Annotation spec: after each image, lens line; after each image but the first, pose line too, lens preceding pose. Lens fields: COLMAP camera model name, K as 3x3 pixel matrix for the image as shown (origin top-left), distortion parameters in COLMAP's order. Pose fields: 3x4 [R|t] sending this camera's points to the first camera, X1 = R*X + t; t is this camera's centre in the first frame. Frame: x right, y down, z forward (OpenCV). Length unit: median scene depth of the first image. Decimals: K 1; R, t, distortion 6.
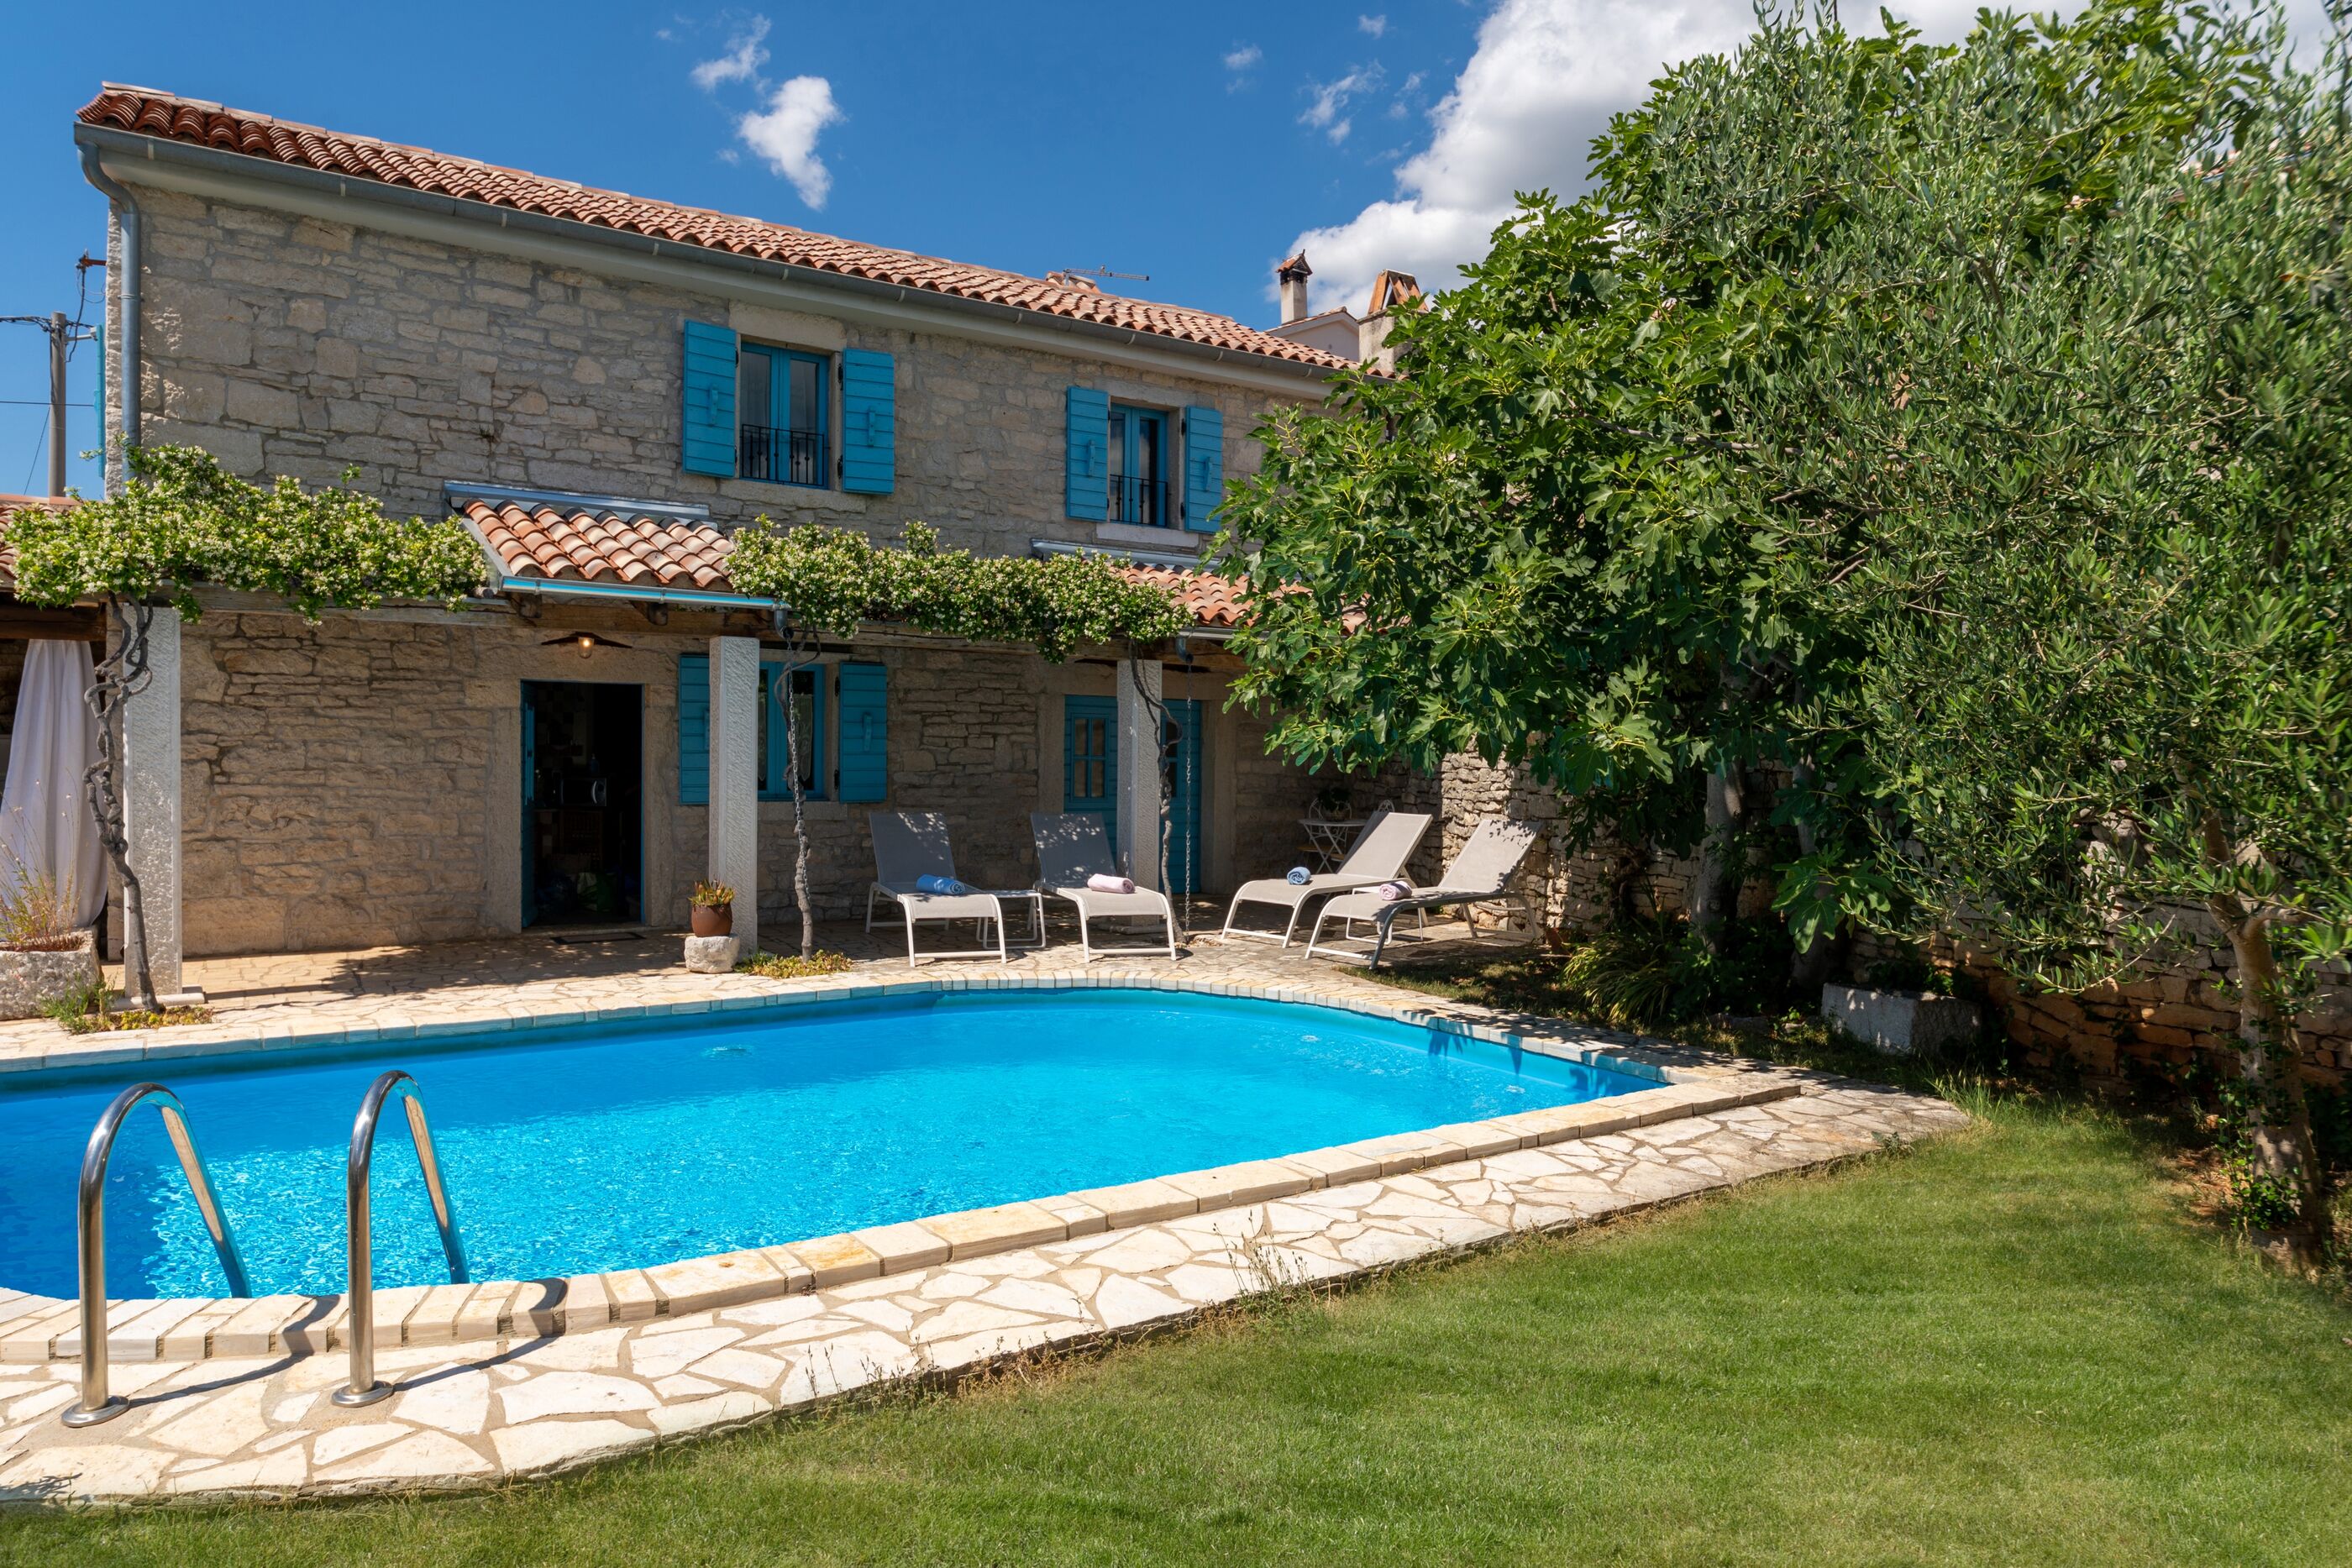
lens RADIAL K [[1466.2, 0, 1162.3], [0, 1466.2, 808.1], [0, 0, 1]] dist [0.001778, 0.000323]
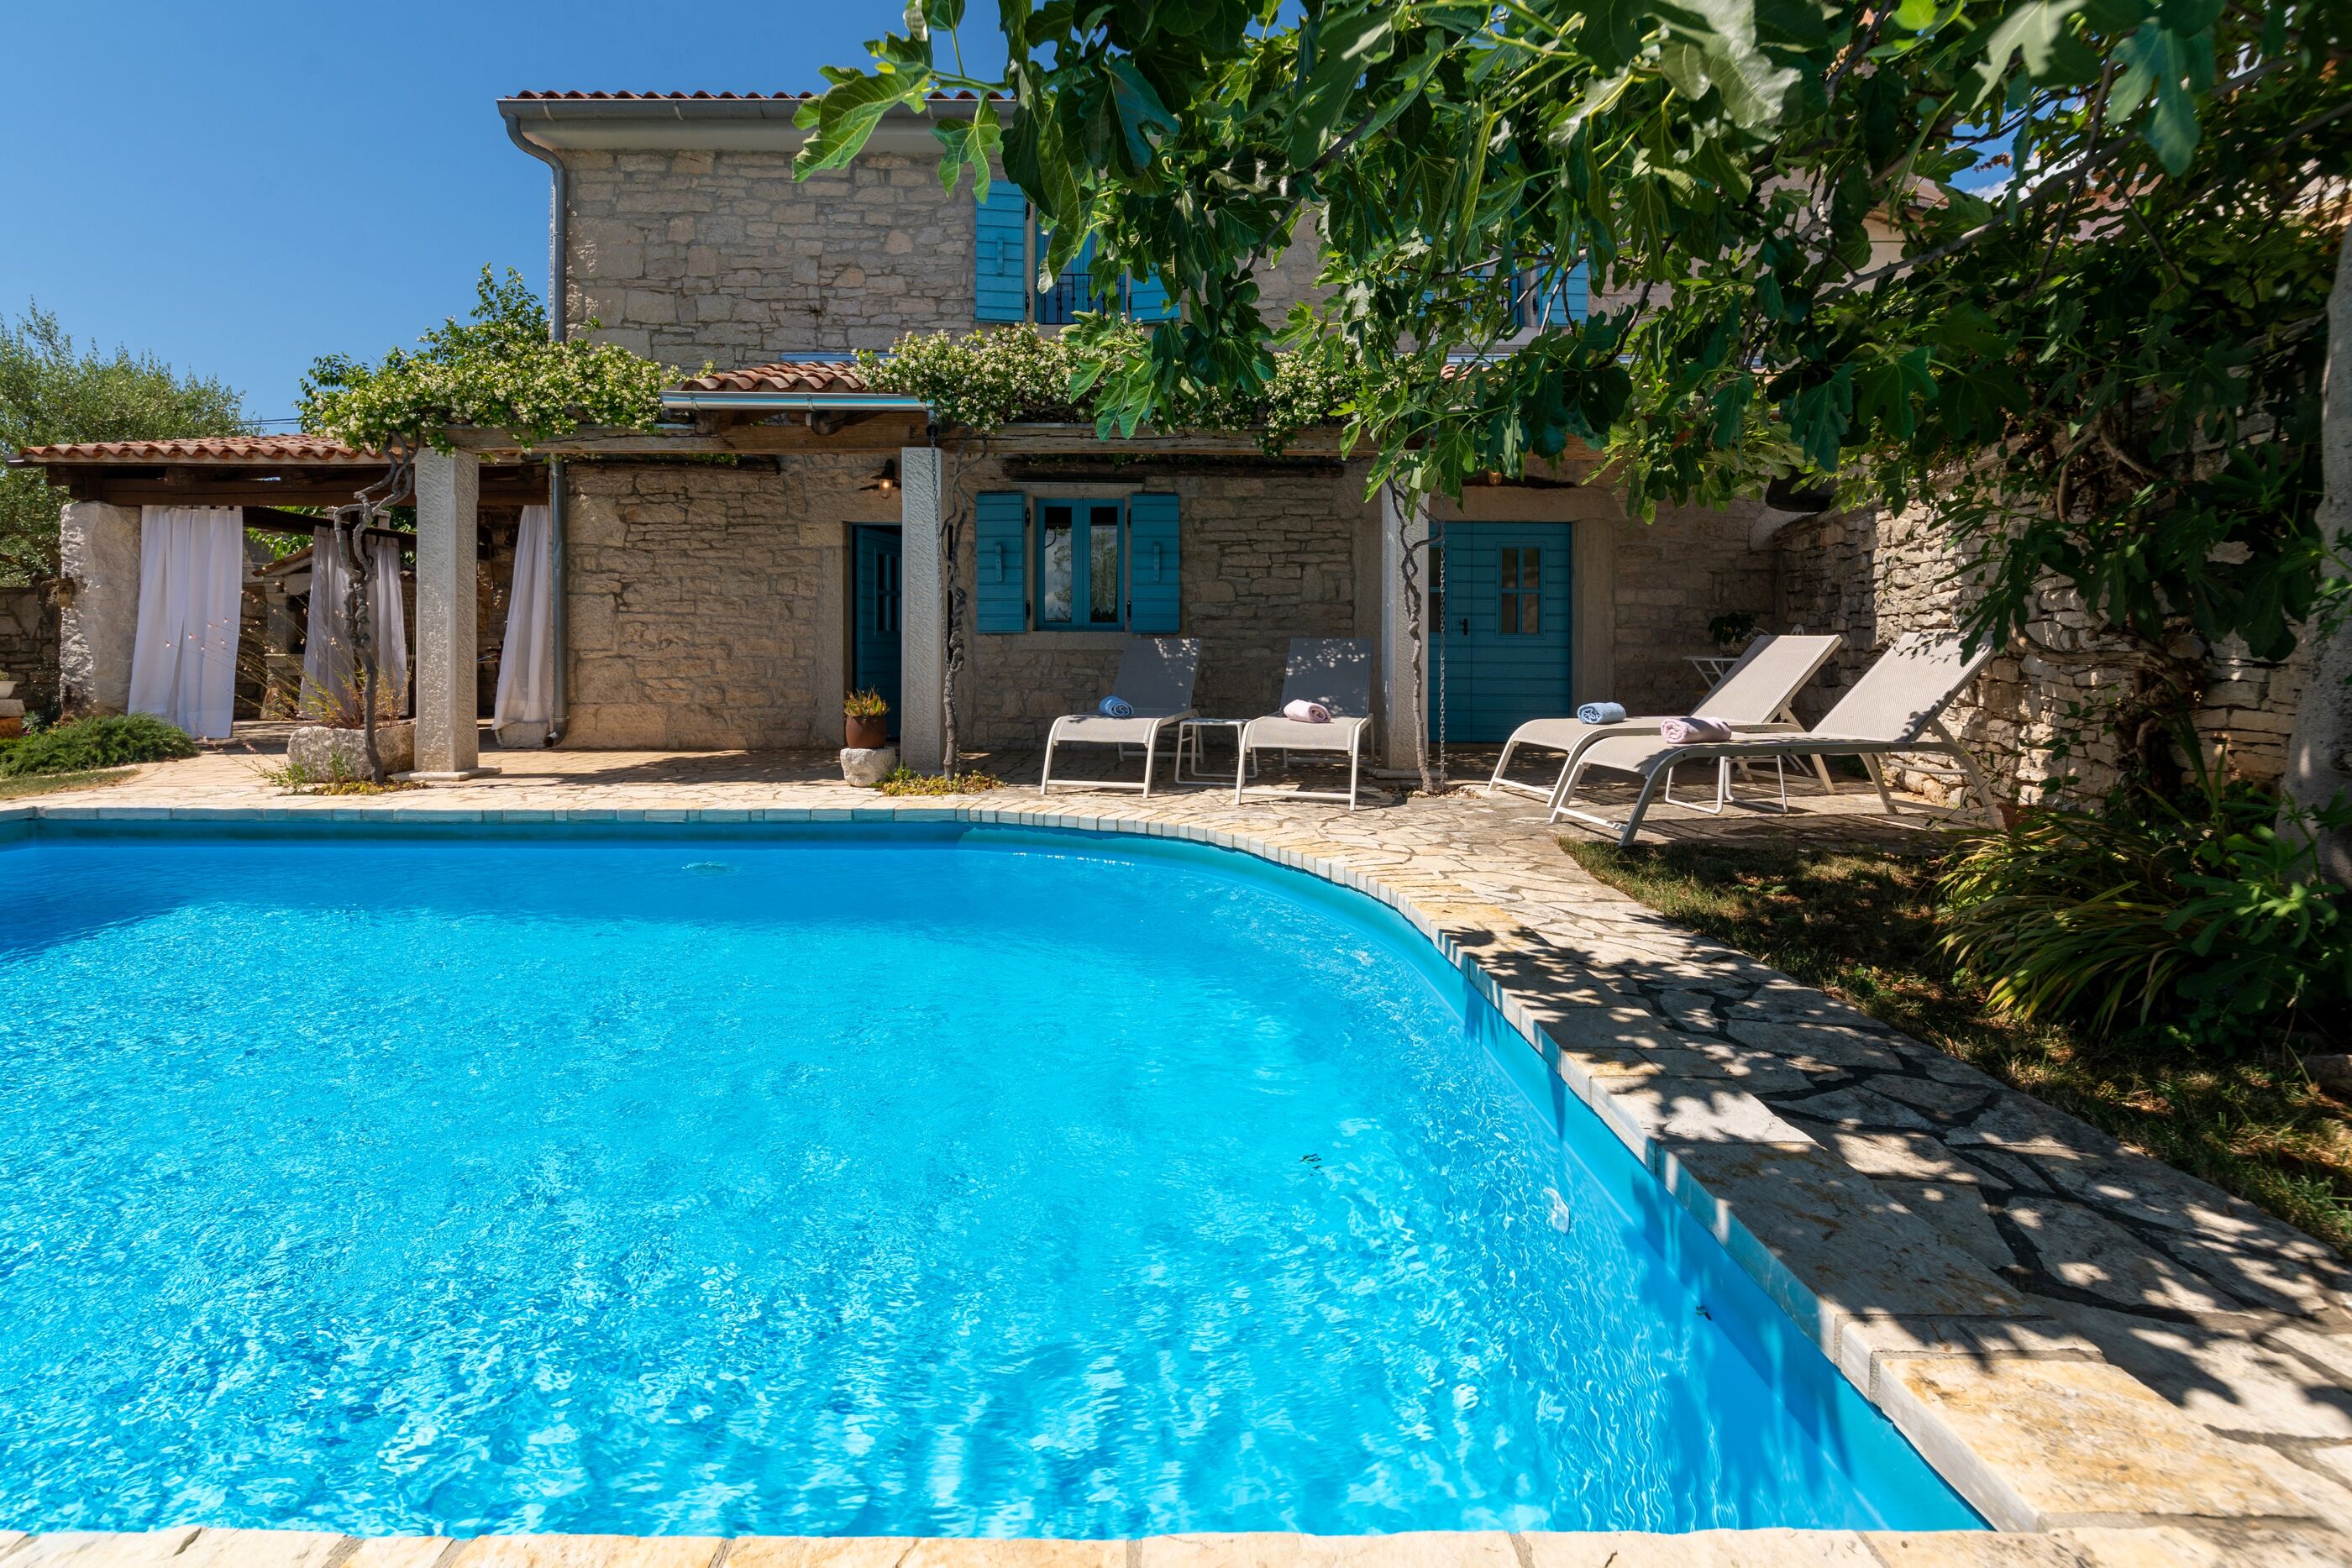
lens RADIAL K [[1020.2, 0, 1166.3], [0, 1020.2, 668.2], [0, 0, 1]] dist [-0.003056, -0.001822]
pose [[0.839109, -0.001258, -0.543962, 0.228877], [-0.014196, 0.999606, -0.024210, 0.046943], [0.543778, 0.028037, 0.838761, 0.533367]]
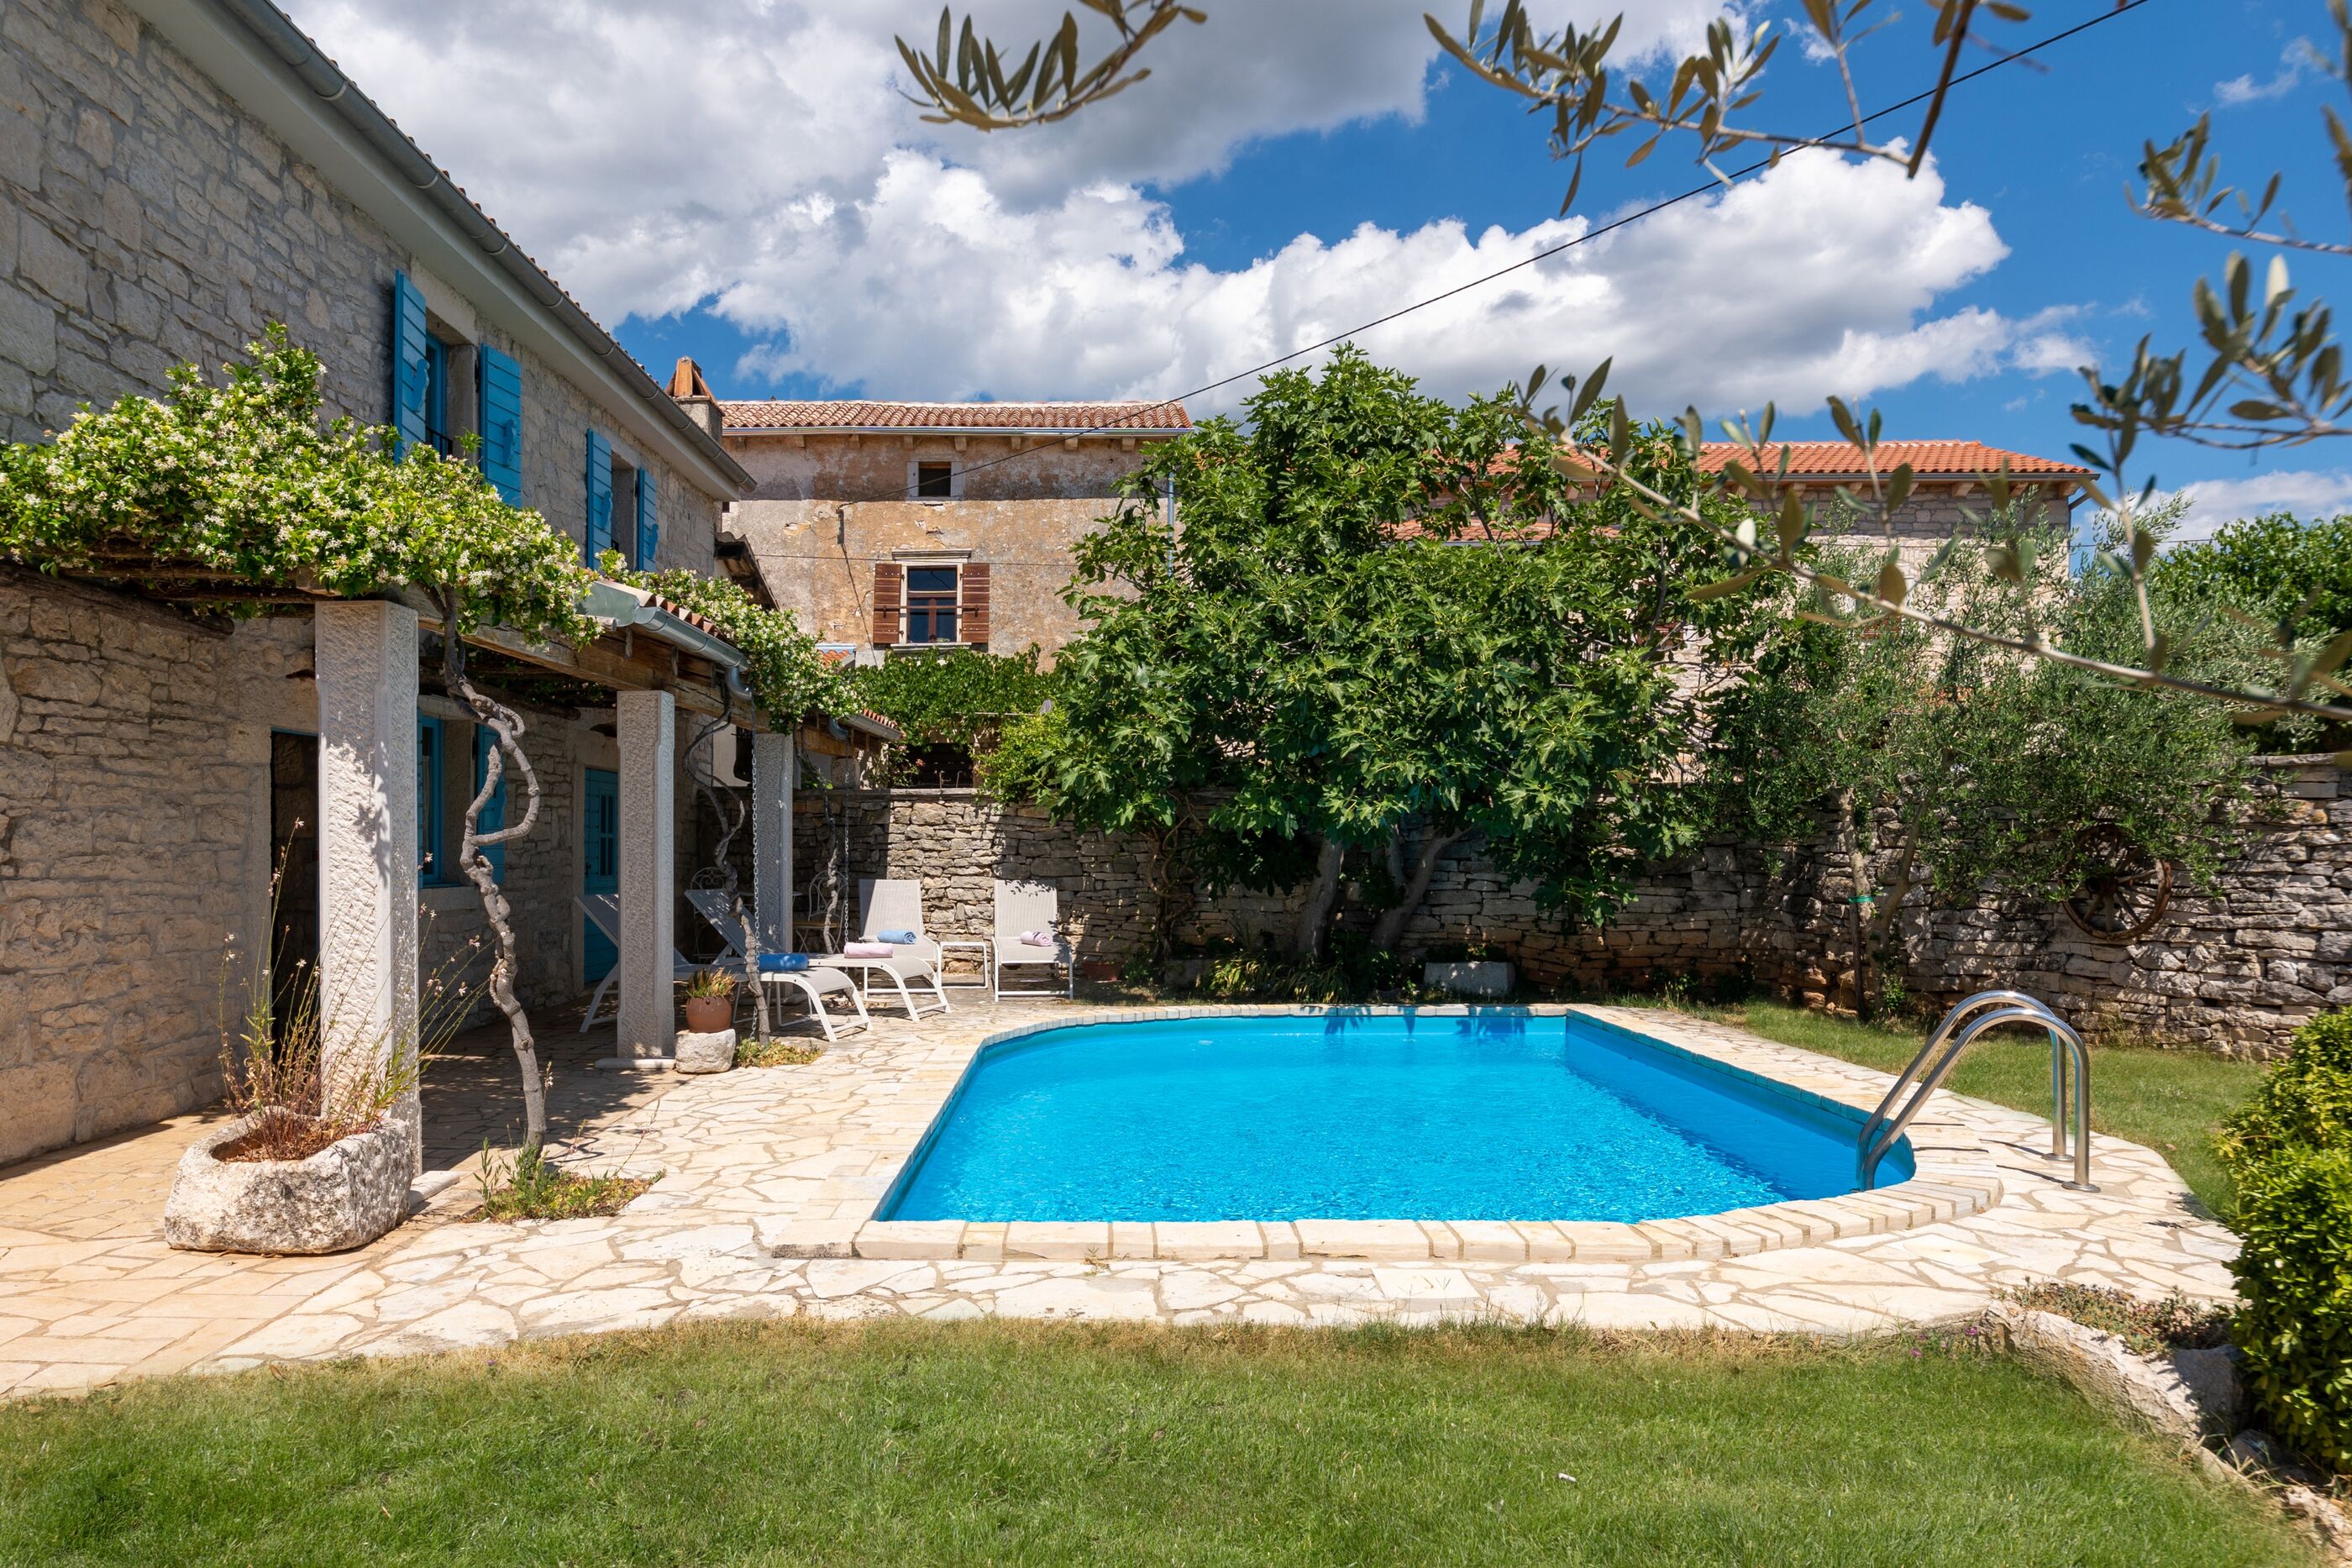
lens RADIAL K [[1474.0, 0, 1042.8], [0, 1474.0, 915.5], [0, 0, 1]] dist [-0.011004, -0.008732]
pose [[0.585260, -0.052470, 0.809147, -0.898549], [0.039622, 0.998563, 0.036094, -0.006736], [-0.809877, 0.010936, 0.586497, 0.313150]]
